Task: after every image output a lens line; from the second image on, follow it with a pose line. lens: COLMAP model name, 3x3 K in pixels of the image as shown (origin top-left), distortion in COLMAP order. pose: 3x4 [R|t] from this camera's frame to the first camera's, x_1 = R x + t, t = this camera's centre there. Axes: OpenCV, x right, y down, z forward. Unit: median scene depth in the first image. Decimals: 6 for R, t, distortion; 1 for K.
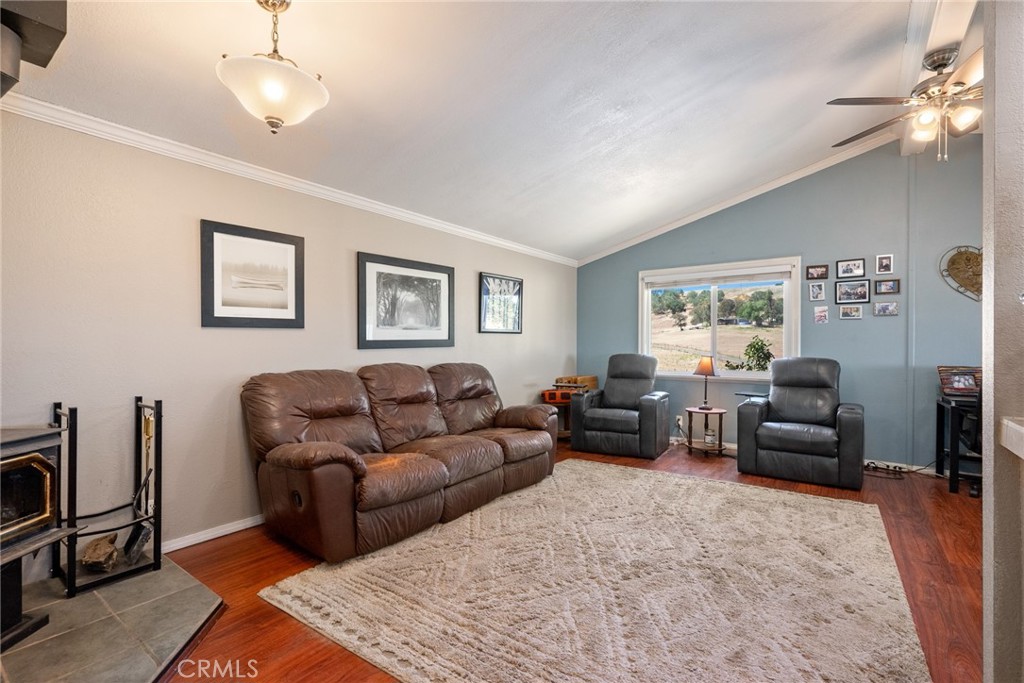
lens RADIAL K [[443.7, 0, 535.4], [0, 443.7, 347.7], [0, 0, 1]] dist [-0.000575, -0.001193]
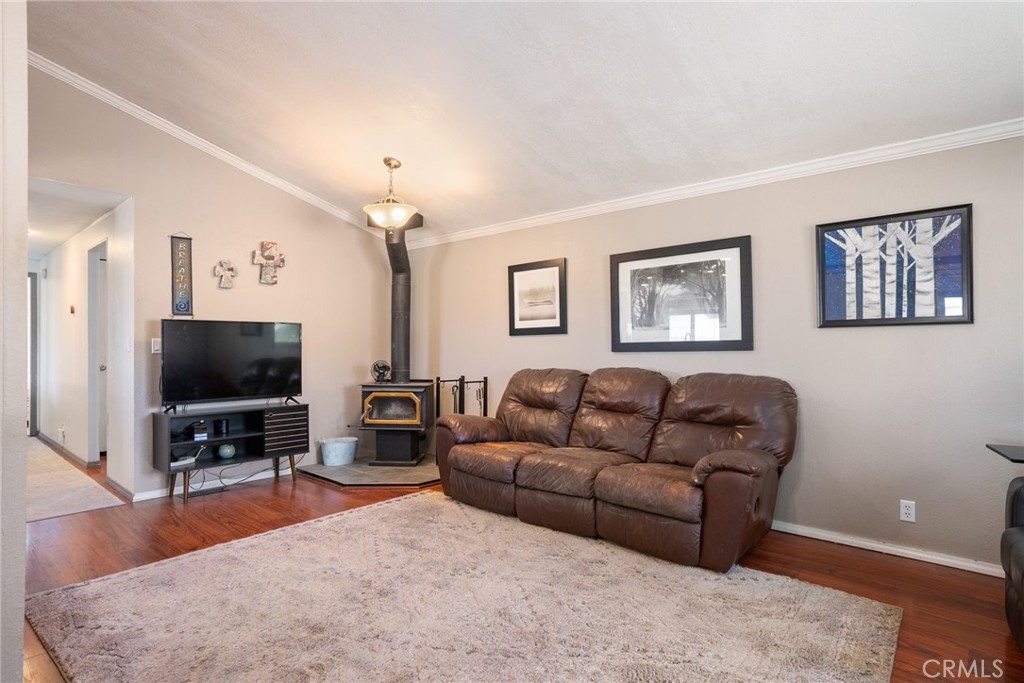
lens RADIAL K [[555.9, 0, 519.9], [0, 555.9, 346.0], [0, 0, 1]] dist [-0.021502, 0.002255]
pose [[-0.088756, 0.005110, -0.996040, 0.832027], [-0.002927, 0.999981, 0.005391, -0.014836], [0.996049, 0.003394, -0.088740, 0.854033]]
